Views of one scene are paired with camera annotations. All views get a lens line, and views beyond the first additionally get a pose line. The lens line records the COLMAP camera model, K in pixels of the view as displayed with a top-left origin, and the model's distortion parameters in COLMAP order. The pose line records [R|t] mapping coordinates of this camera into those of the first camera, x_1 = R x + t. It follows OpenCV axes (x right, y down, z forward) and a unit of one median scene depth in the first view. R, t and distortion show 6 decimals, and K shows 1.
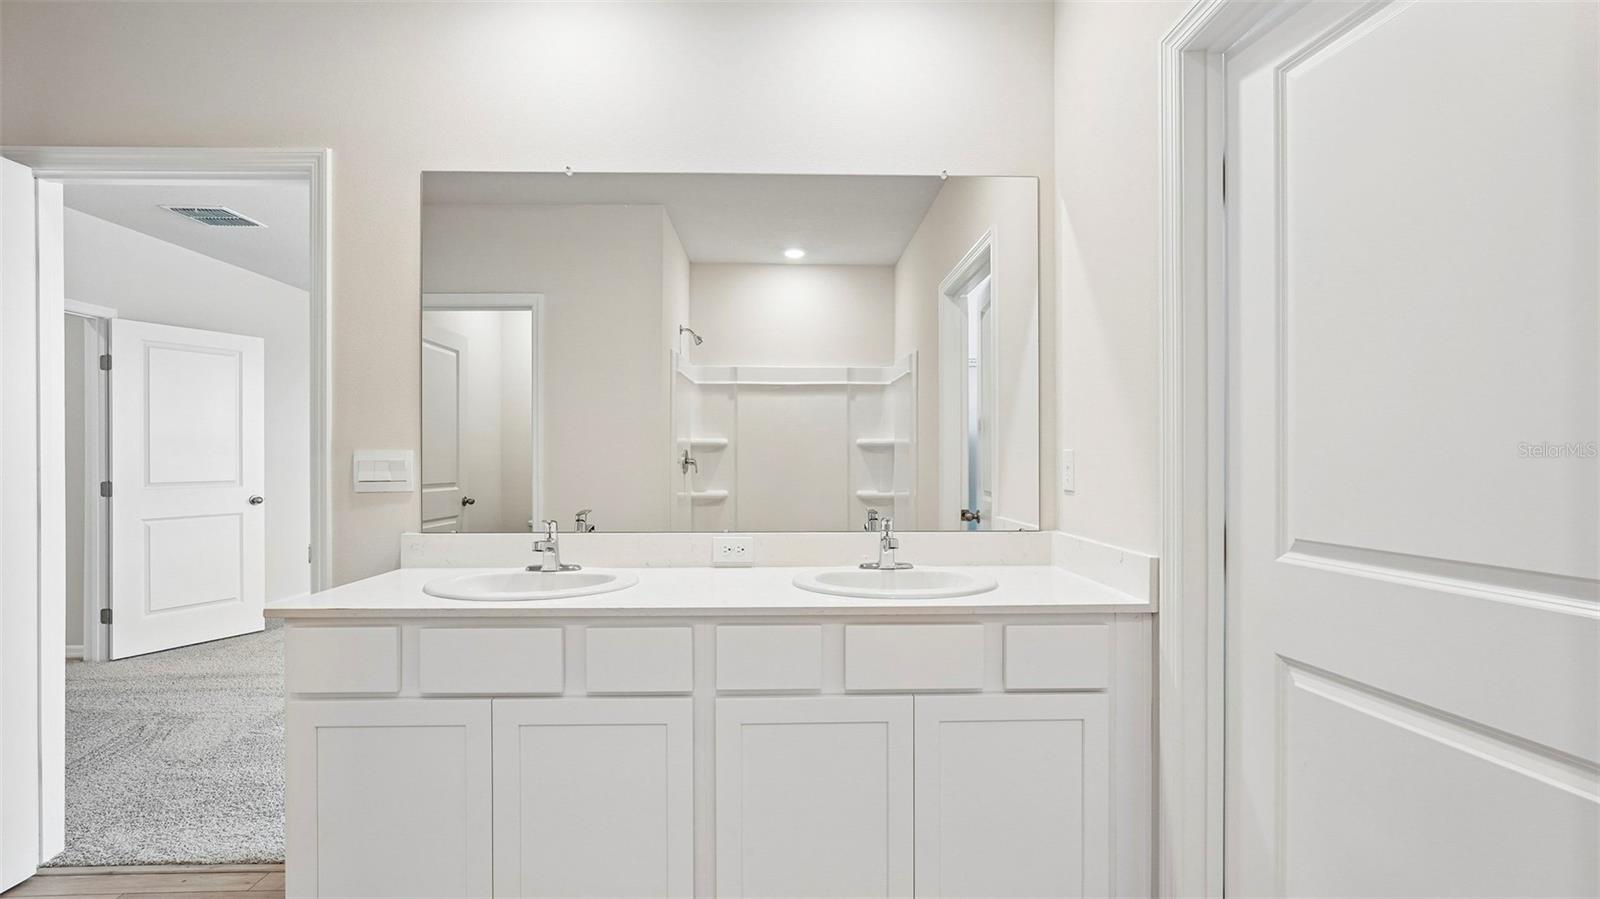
lens RADIAL K [[725.3, 0, 802.9], [0, 725.3, 458.1], [0, 0, 1]] dist [0.003409, 0.000914]
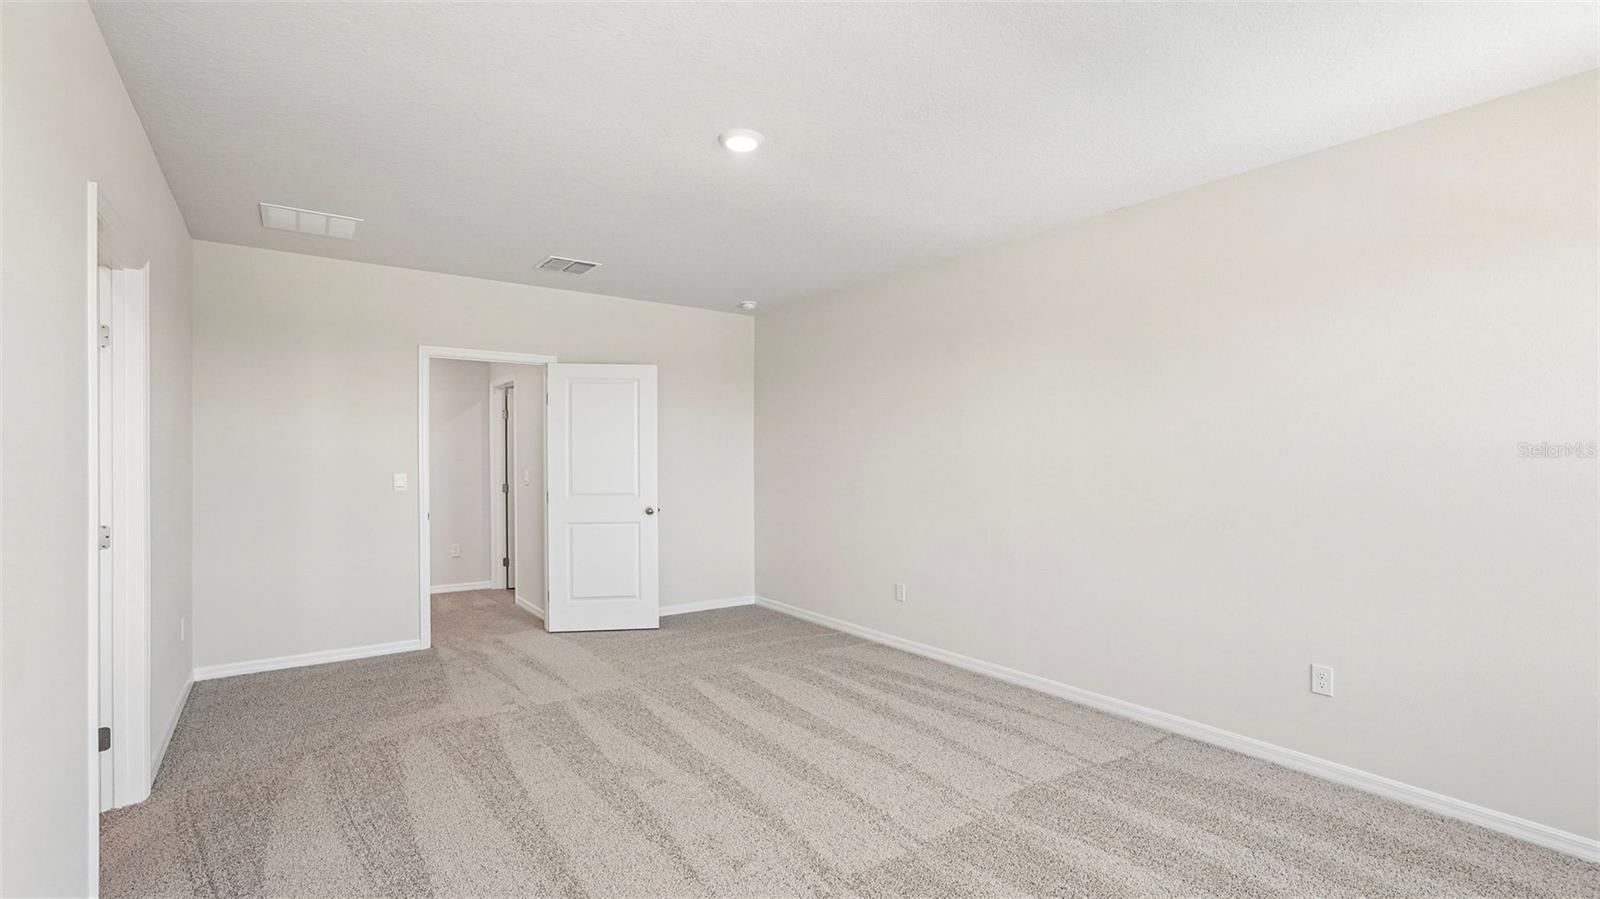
lens RADIAL K [[725.3, 0, 783.4], [0, 725.3, 457.3], [0, 0, 1]] dist [0.003409, 0.000914]
pose [[0.559477, -0.004479, -0.828833, 0.316176], [0.001398, 0.999989, -0.004461, -0.021024], [0.828844, 0.001337, 0.559478, 0.605746]]
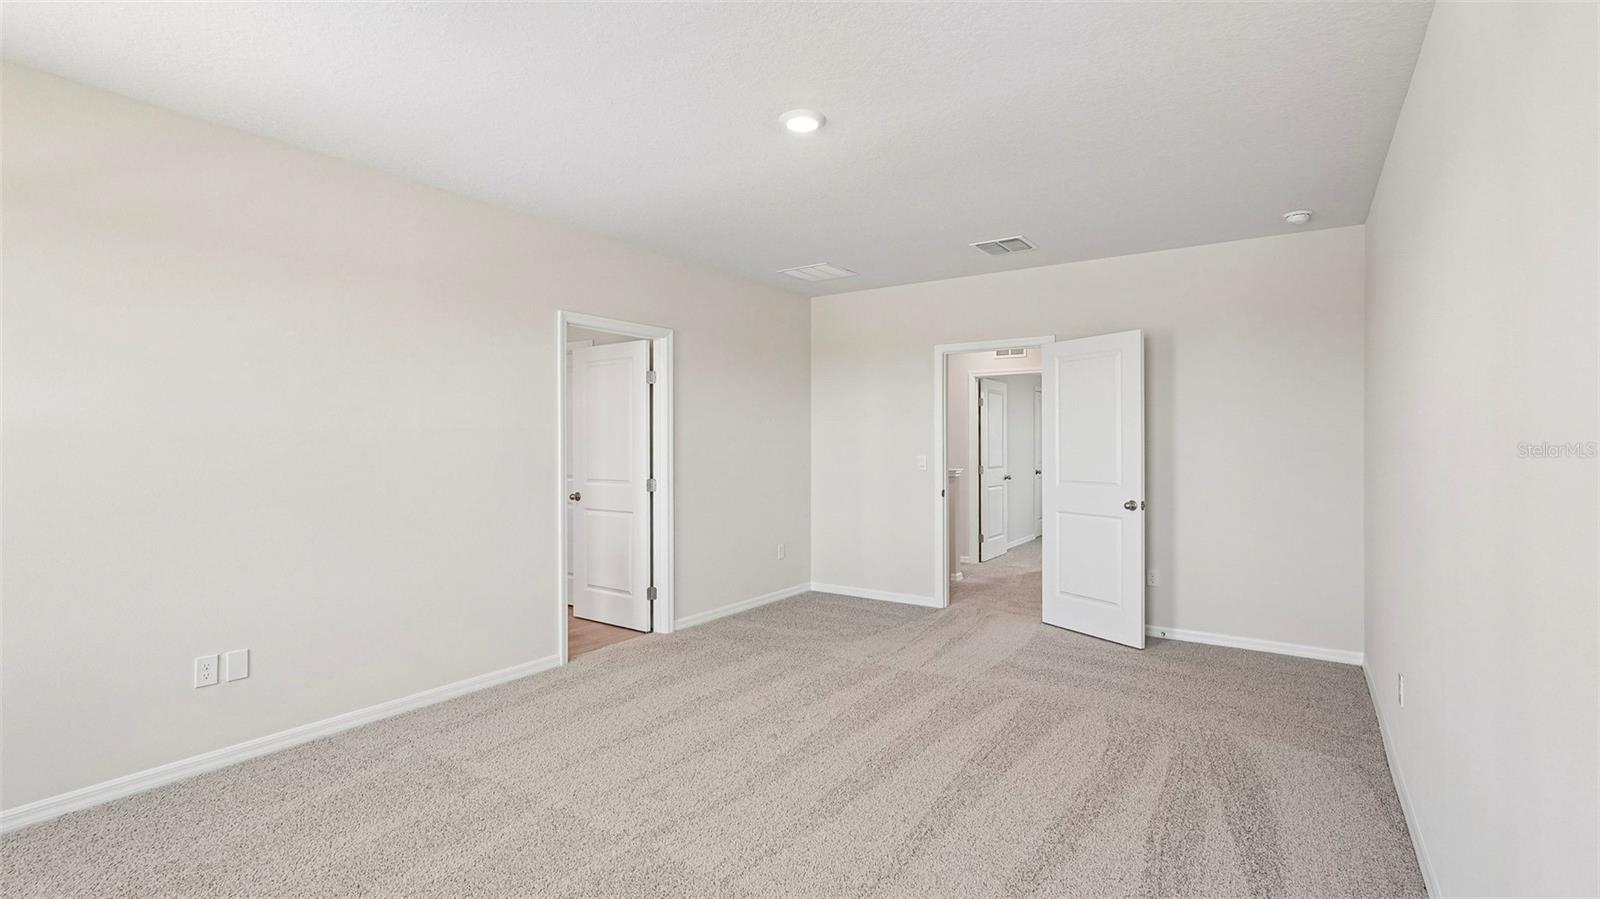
lens RADIAL K [[725.3, 0, 788.4], [0, 725.3, 435.4], [0, 0, 1]] dist [0.003409, 0.000914]
pose [[-0.583434, -0.013198, -0.812053, 0.285509], [-0.004646, 0.999906, -0.012913, -0.019127], [0.812147, -0.003761, -0.583441, 1.314153]]
